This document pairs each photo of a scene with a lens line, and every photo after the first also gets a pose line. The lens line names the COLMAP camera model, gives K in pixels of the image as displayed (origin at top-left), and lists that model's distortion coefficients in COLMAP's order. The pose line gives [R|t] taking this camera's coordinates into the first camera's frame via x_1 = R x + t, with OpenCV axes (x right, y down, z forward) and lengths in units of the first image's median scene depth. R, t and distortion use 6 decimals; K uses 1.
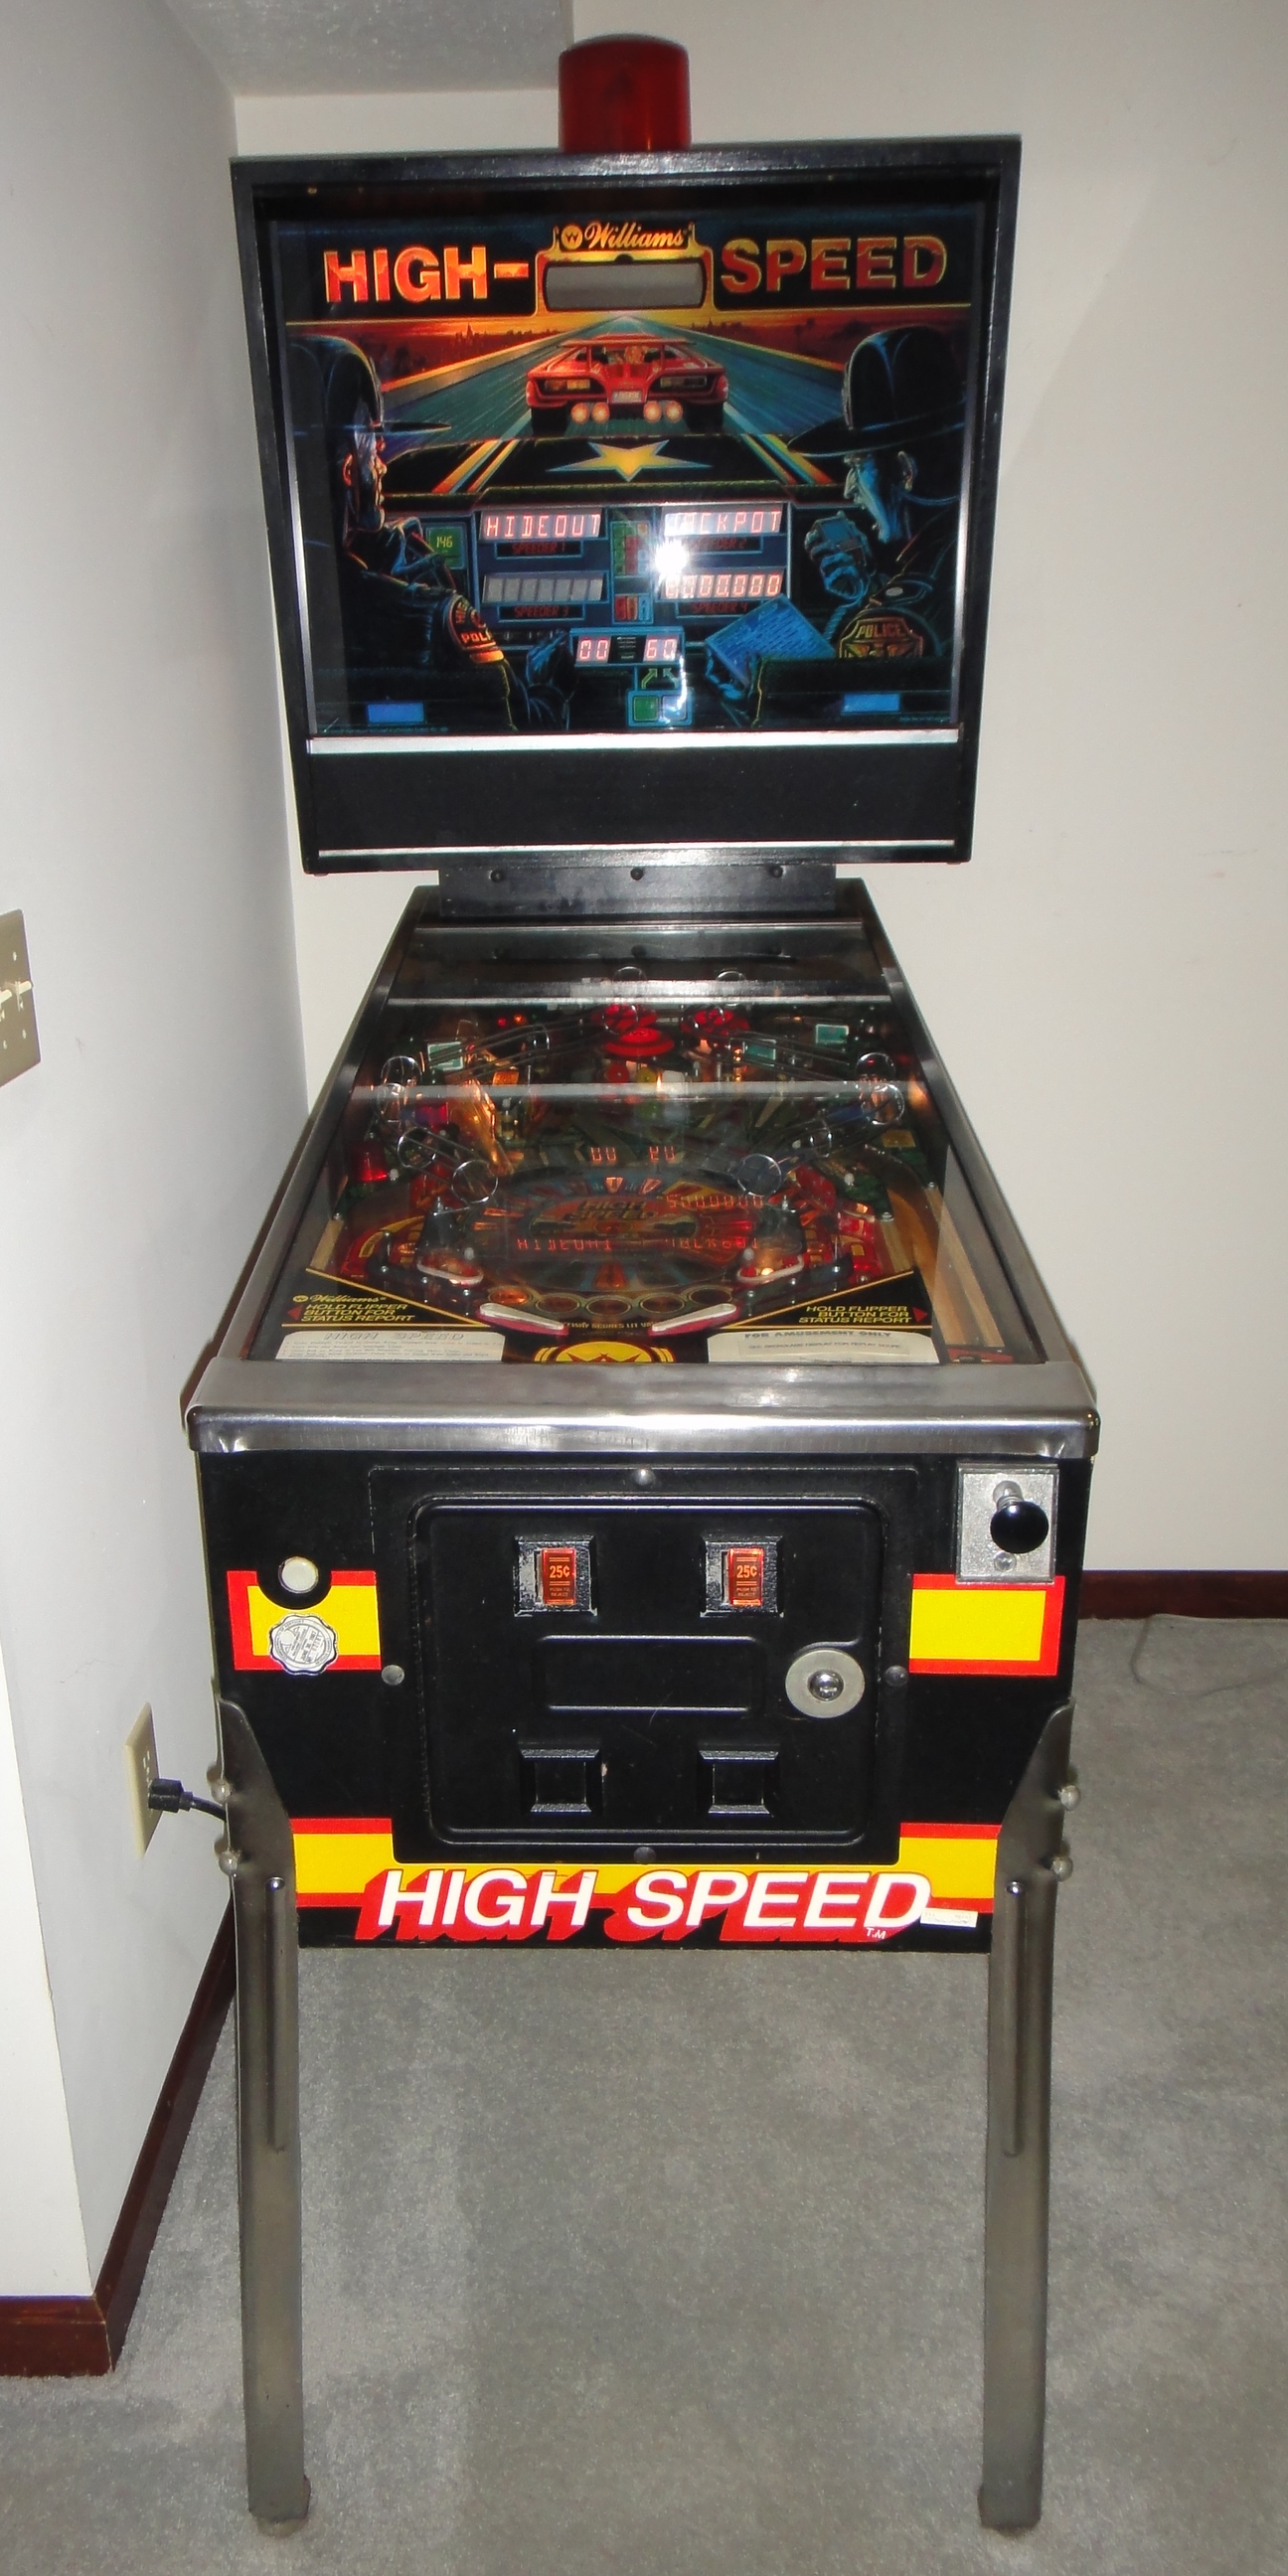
lens RADIAL K [[1883.4, 0, 622.0], [0, 1883.4, 1293.2], [0, 0, 1]] dist [0.003796, 0.000761]
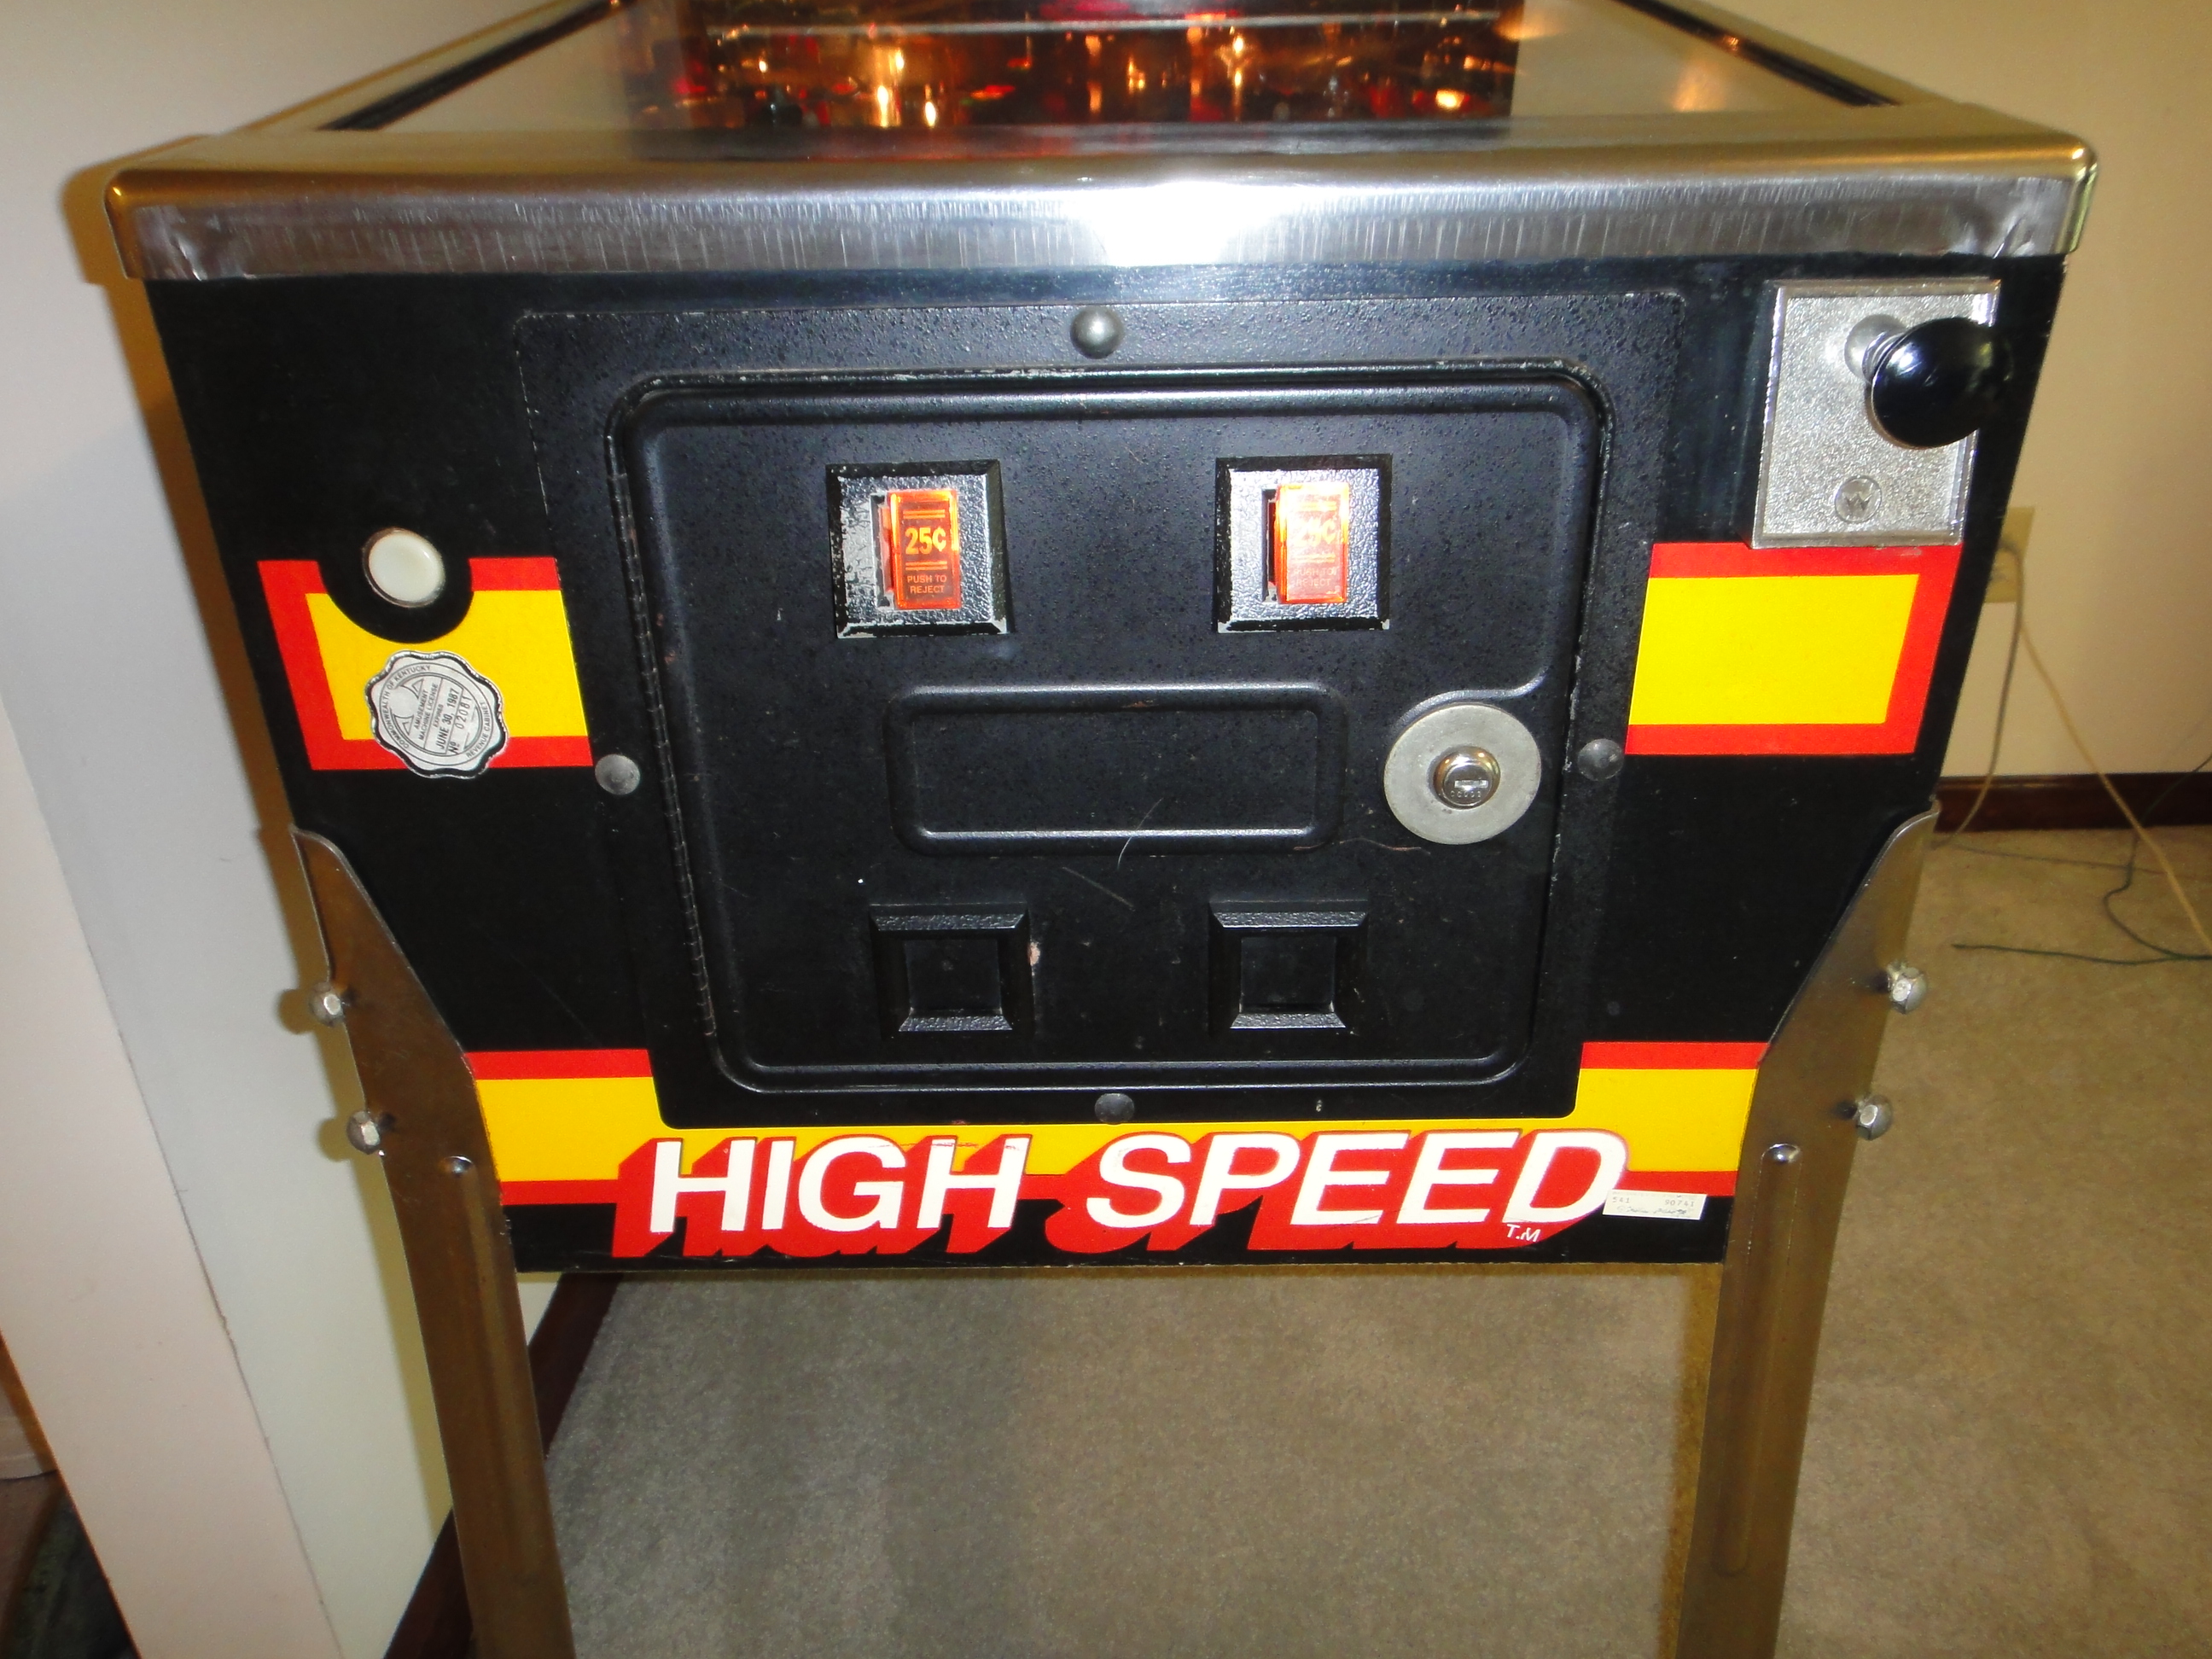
lens RADIAL K [[1642.8, 0, 1106.0], [0, 1642.8, 829.5], [0, 0, 1]] dist [-0.014670, -0.002848]
pose [[0.999865, -0.016302, -0.001883, 0.007868], [0.016409, 0.991855, 0.126310, 0.104250], [-0.000192, -0.126324, 0.991989, 0.354354]]
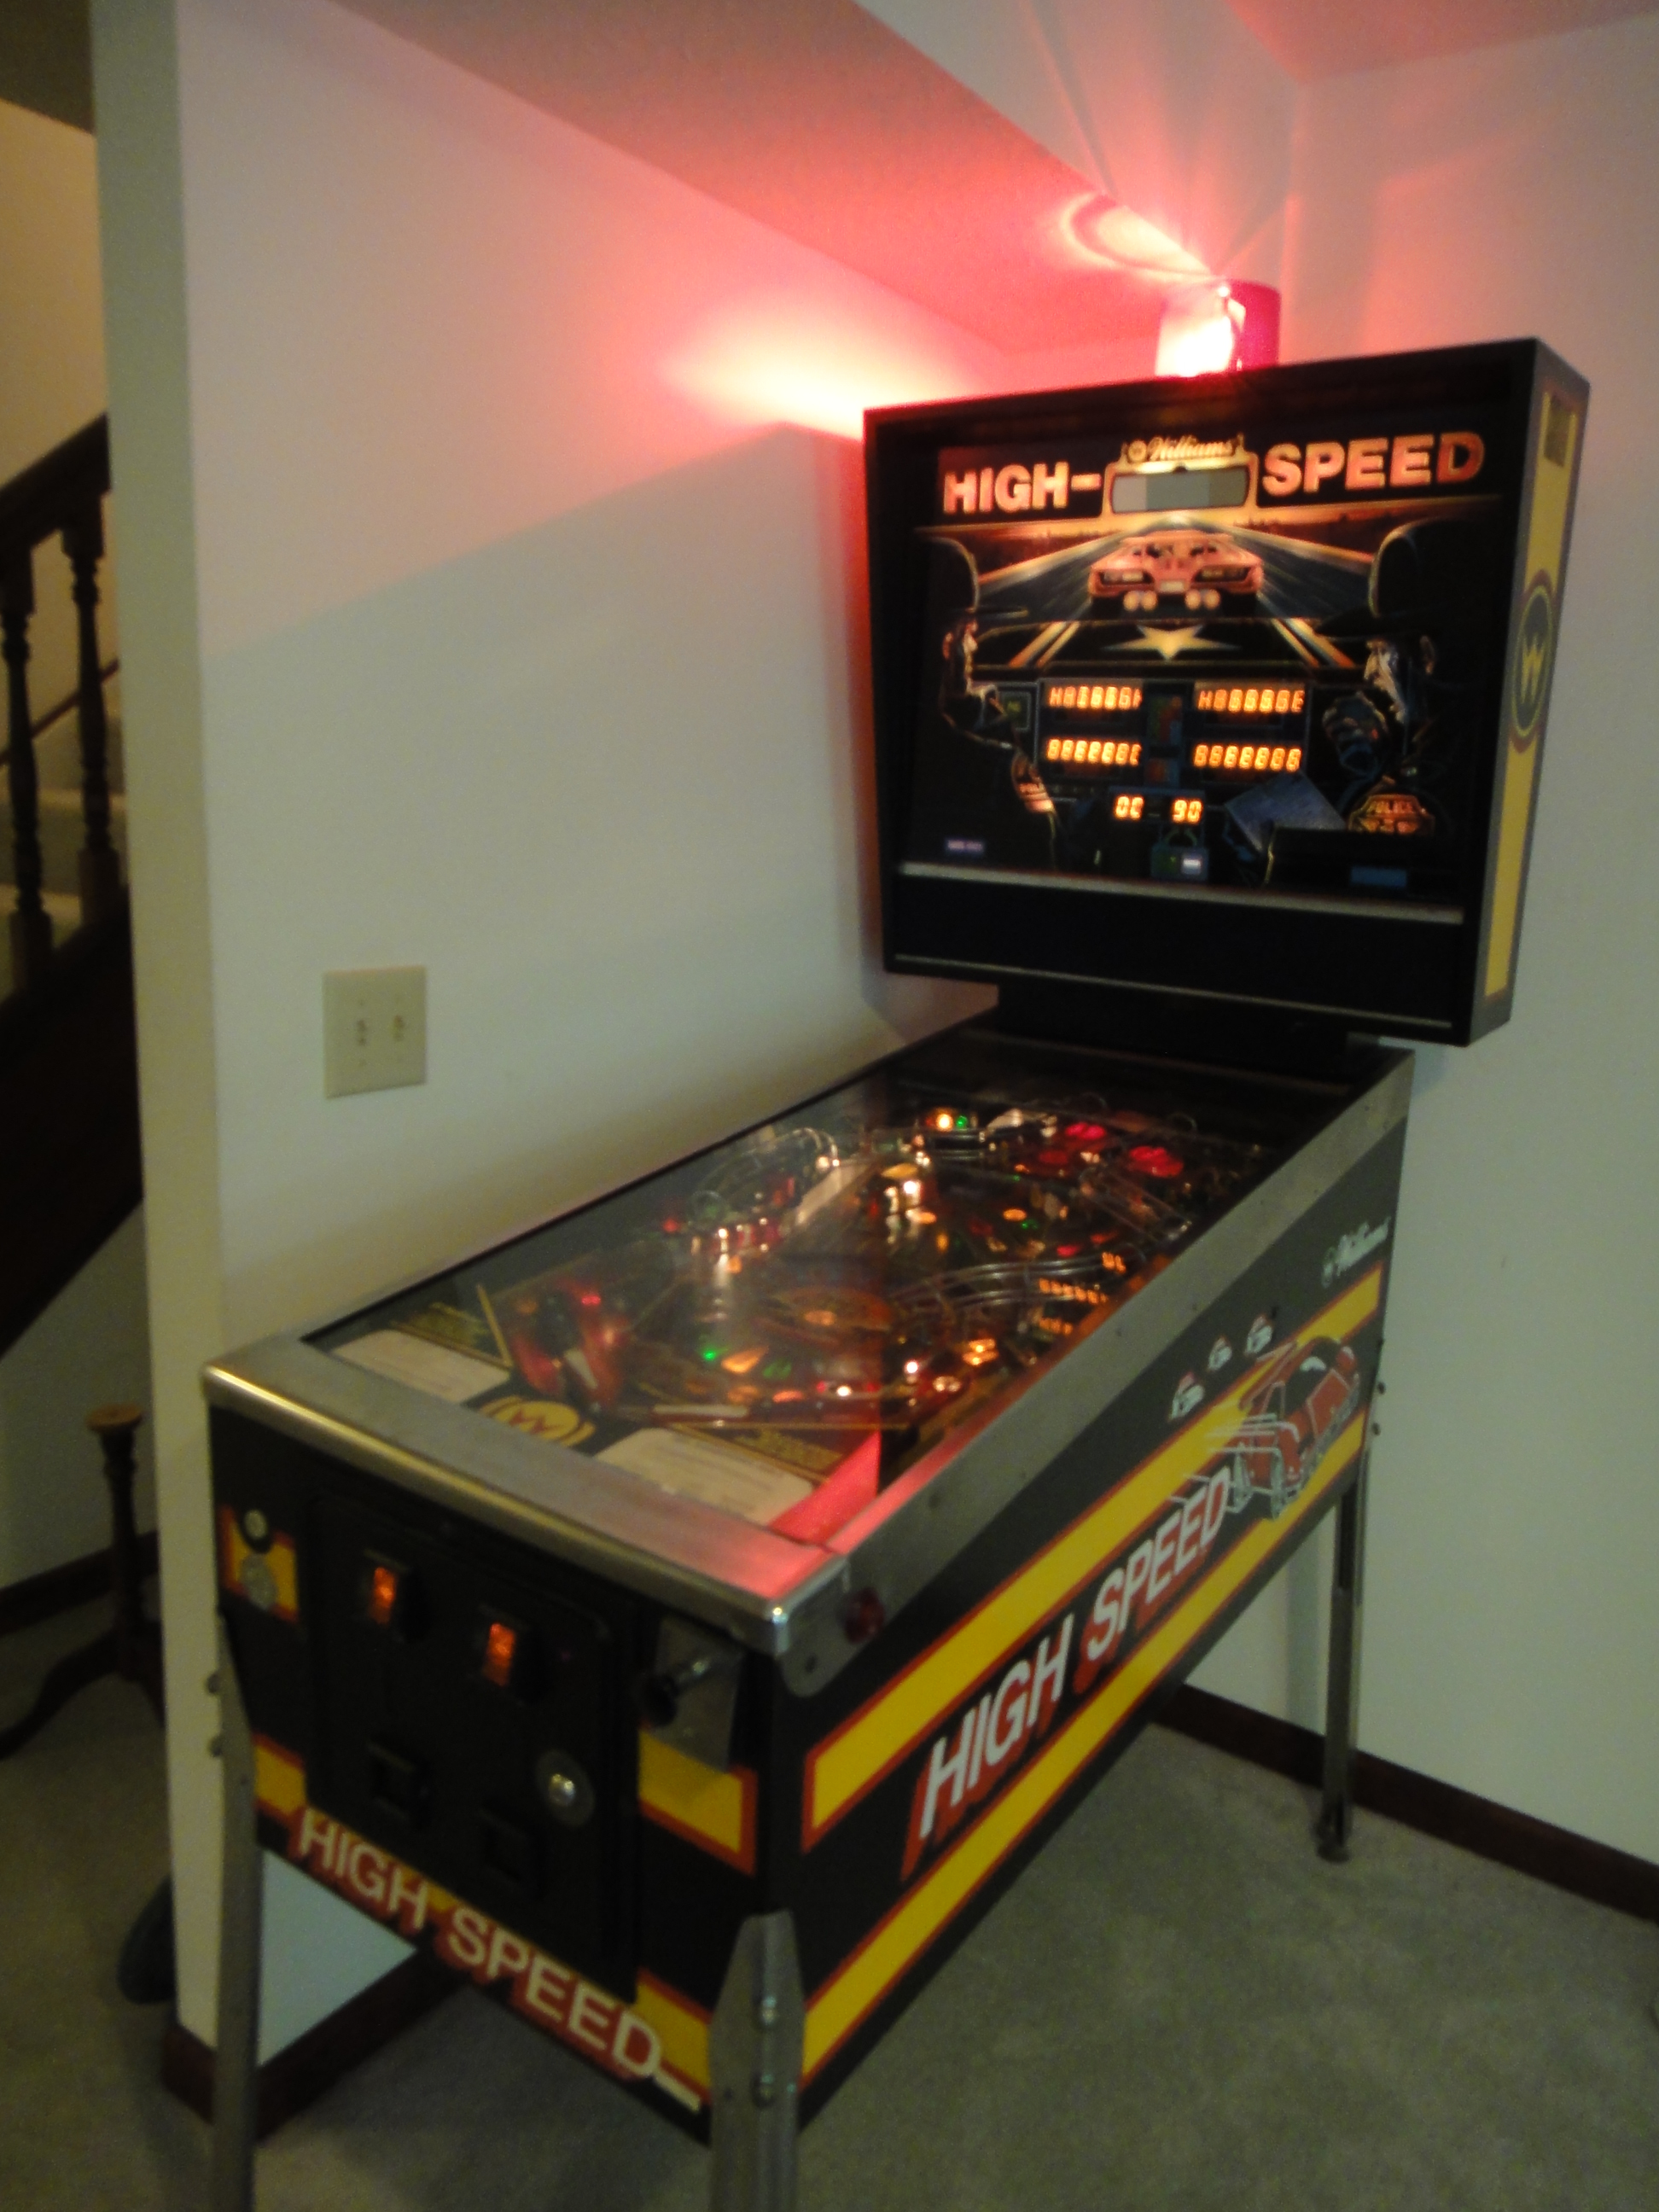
lens RADIAL K [[1599.2, 0, 806.8], [0, 1599.2, 1093.8], [0, 0, 1]] dist [0.003208, 0.002016]
pose [[0.831081, 0.165354, -0.531001, 0.379149], [-0.238566, 0.968468, -0.071804, -0.075468], [0.502384, 0.186353, 0.844324, 0.169708]]
